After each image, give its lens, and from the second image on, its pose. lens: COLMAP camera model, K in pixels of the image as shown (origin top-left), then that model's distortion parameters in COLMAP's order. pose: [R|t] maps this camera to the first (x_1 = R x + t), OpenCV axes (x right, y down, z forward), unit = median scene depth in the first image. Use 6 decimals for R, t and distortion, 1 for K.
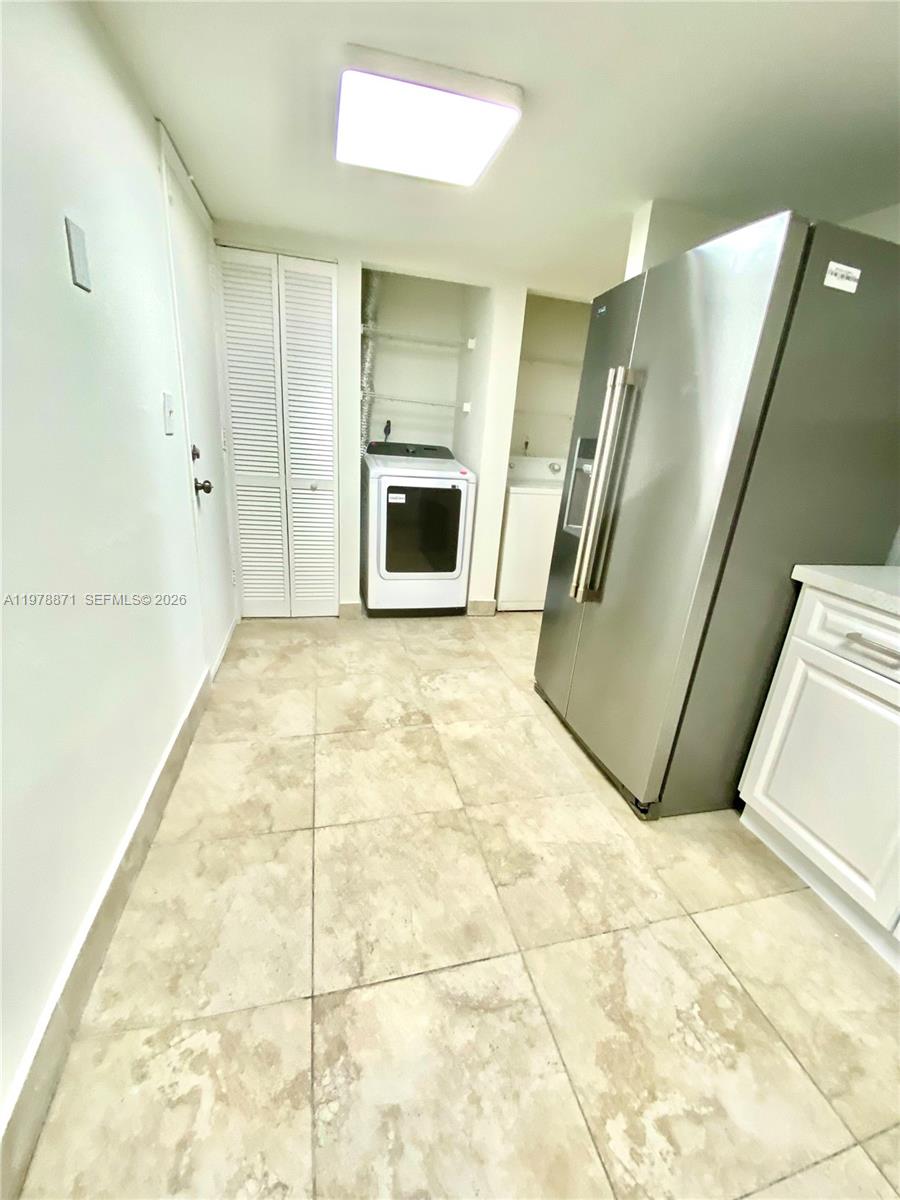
lens RADIAL K [[485.4, 0, 450.9], [0, 485.4, 590.1], [0, 0, 1]] dist [0.012603, -0.015963]
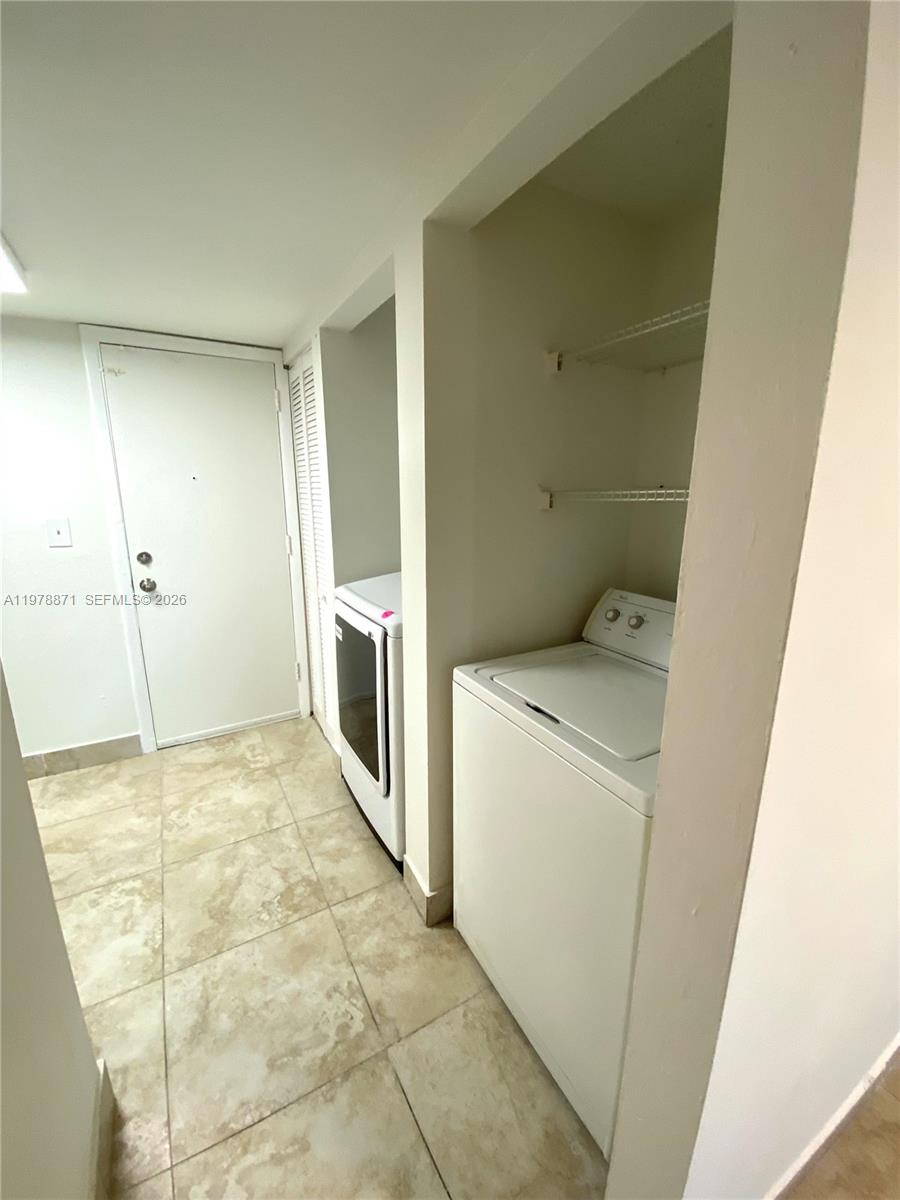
lens RADIAL K [[485.4, 0, 437.6], [0, 485.4, 597.7], [0, 0, 1]] dist [0.012603, -0.015963]
pose [[0.250075, 0.149340, -0.956640, 1.136353], [-0.270795, 0.959391, 0.078981, -0.665217], [0.929587, 0.239303, 0.280360, 1.891495]]
